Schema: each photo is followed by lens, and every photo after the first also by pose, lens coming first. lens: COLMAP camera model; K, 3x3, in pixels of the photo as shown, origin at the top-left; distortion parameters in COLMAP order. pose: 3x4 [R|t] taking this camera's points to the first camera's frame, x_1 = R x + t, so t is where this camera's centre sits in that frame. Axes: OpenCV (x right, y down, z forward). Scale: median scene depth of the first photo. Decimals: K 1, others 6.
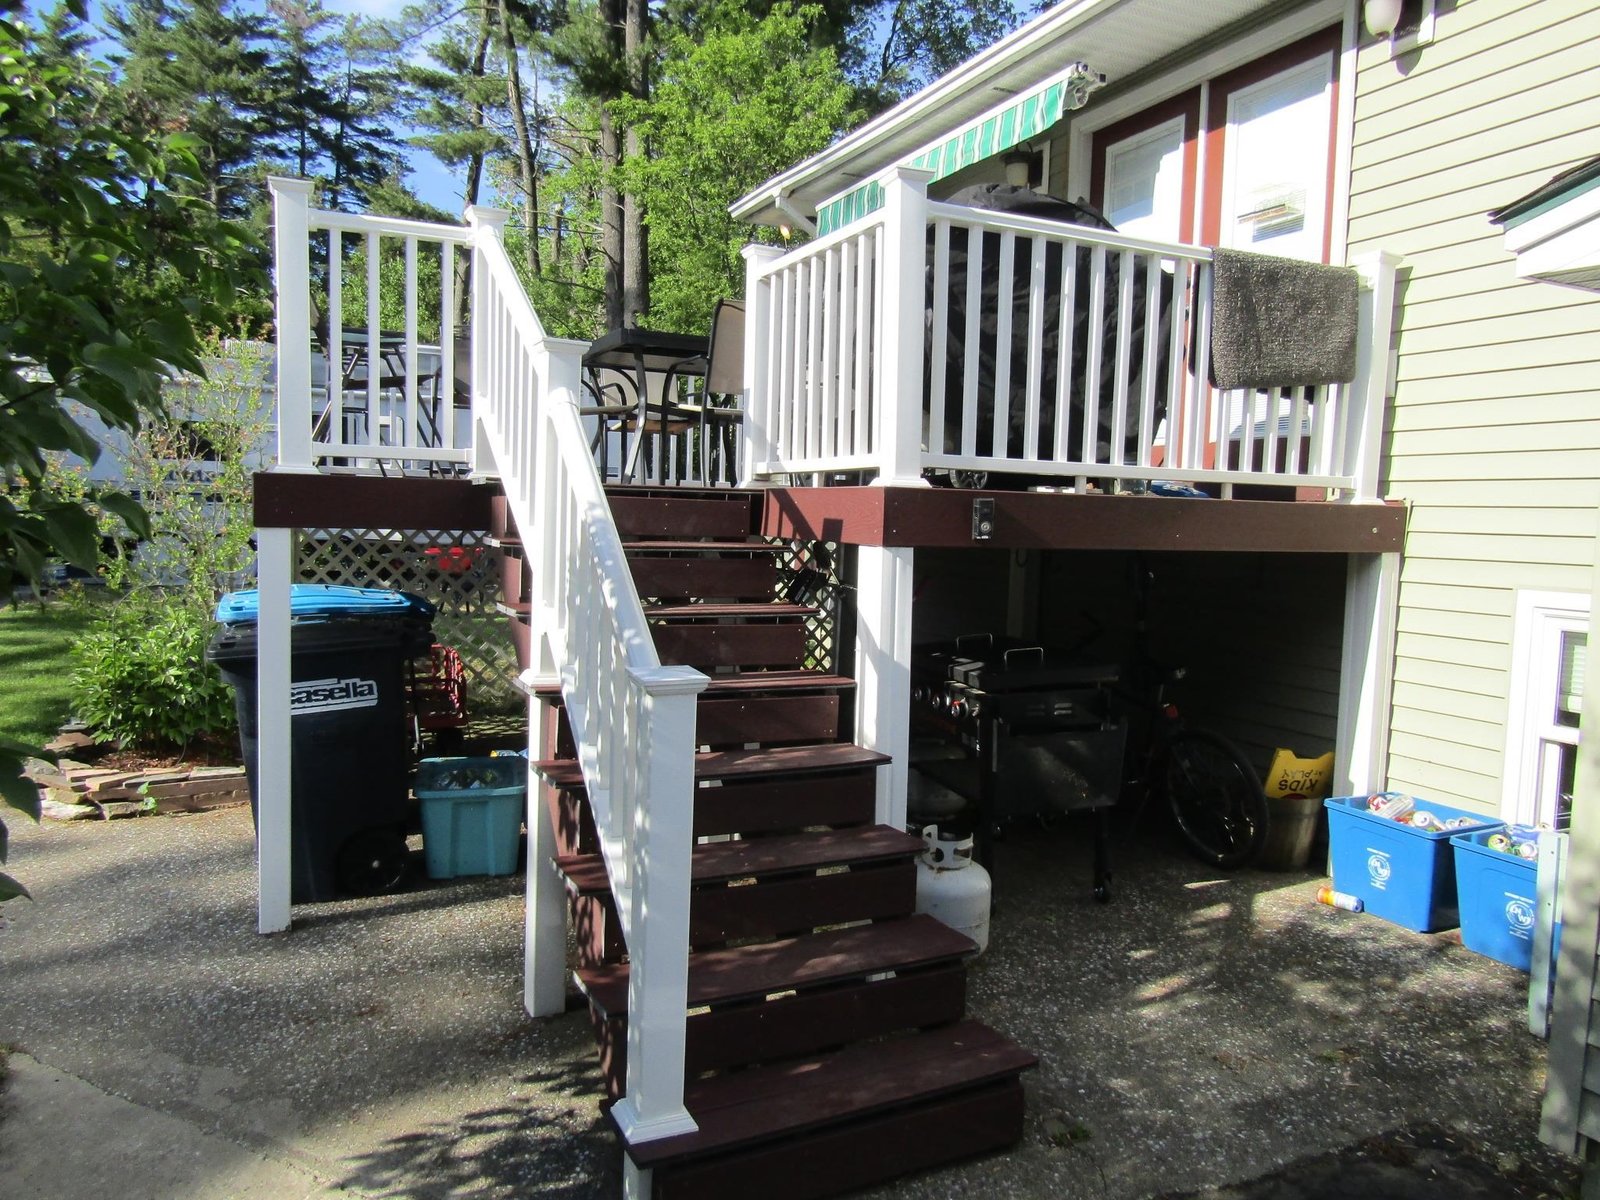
lens RADIAL K [[1098.0, 0, 804.9], [0, 1098.0, 581.3], [0, 0, 1]] dist [-0.010957, -0.001927]
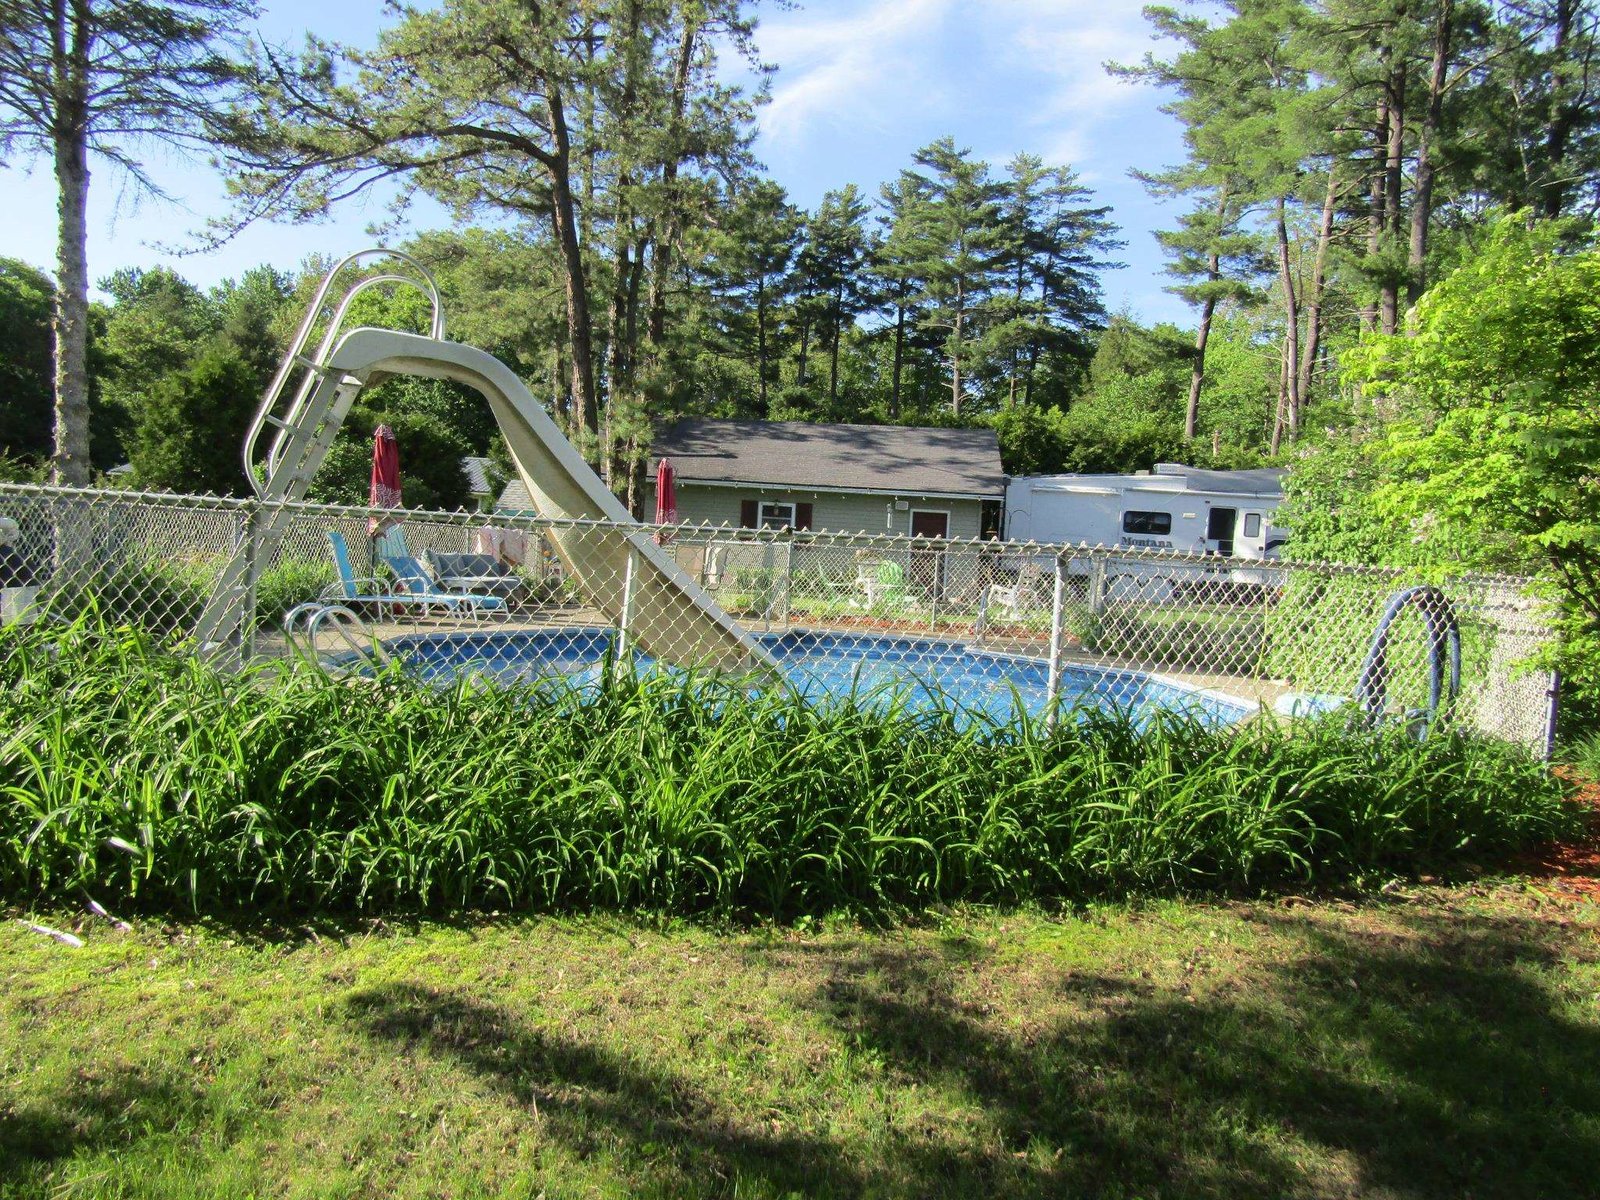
lens RADIAL K [[1136.7, 0, 800.0], [0, 1136.7, 600.0], [0, 0, 1]] dist [-0.004521, -0.008563]
pose [[0.884737, 0.041293, -0.464258, -0.064885], [-0.059379, 0.997937, -0.024399, 0.019858], [0.462293, 0.049154, 0.885364, -0.259466]]
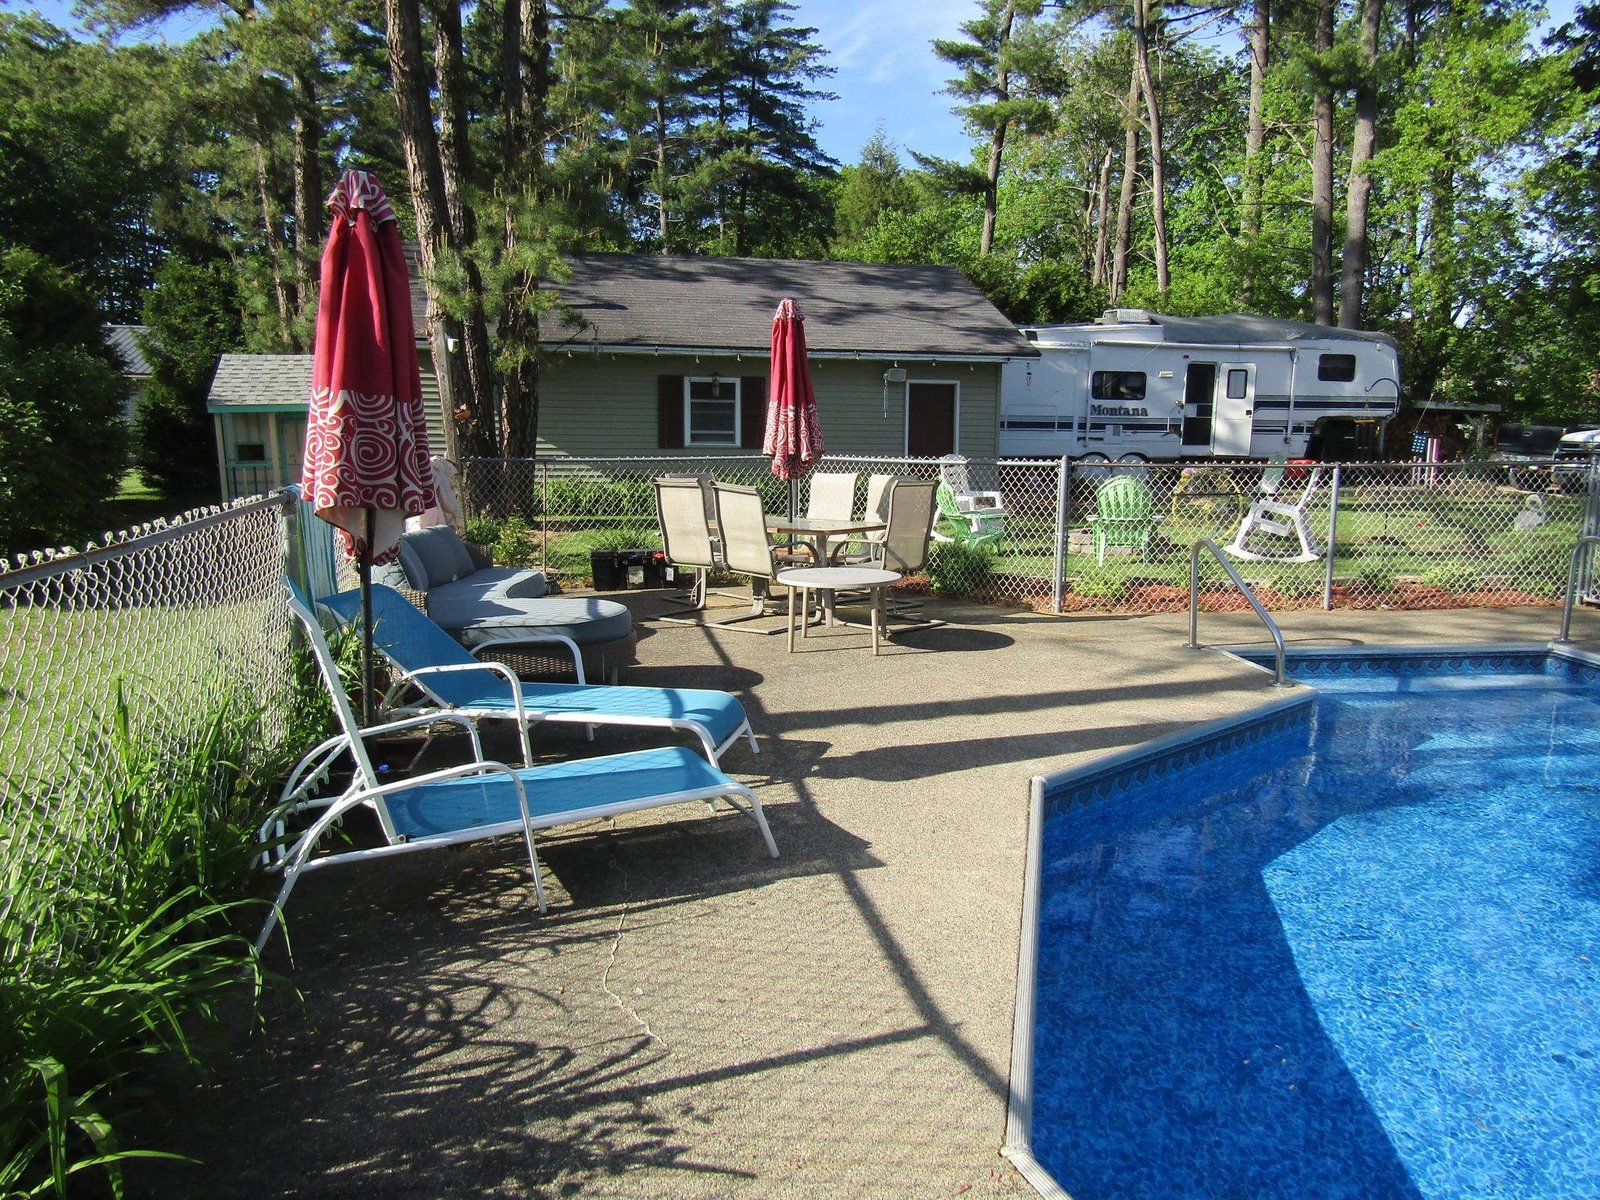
lens RADIAL K [[1098.0, 0, 804.9], [0, 1098.0, 581.3], [0, 0, 1]] dist [-0.010957, -0.001927]
pose [[0.990795, -0.003575, -0.135322, -0.236397], [0.014250, 0.996852, 0.077998, -0.001252], [0.134617, -0.079208, 0.987727, -0.125508]]
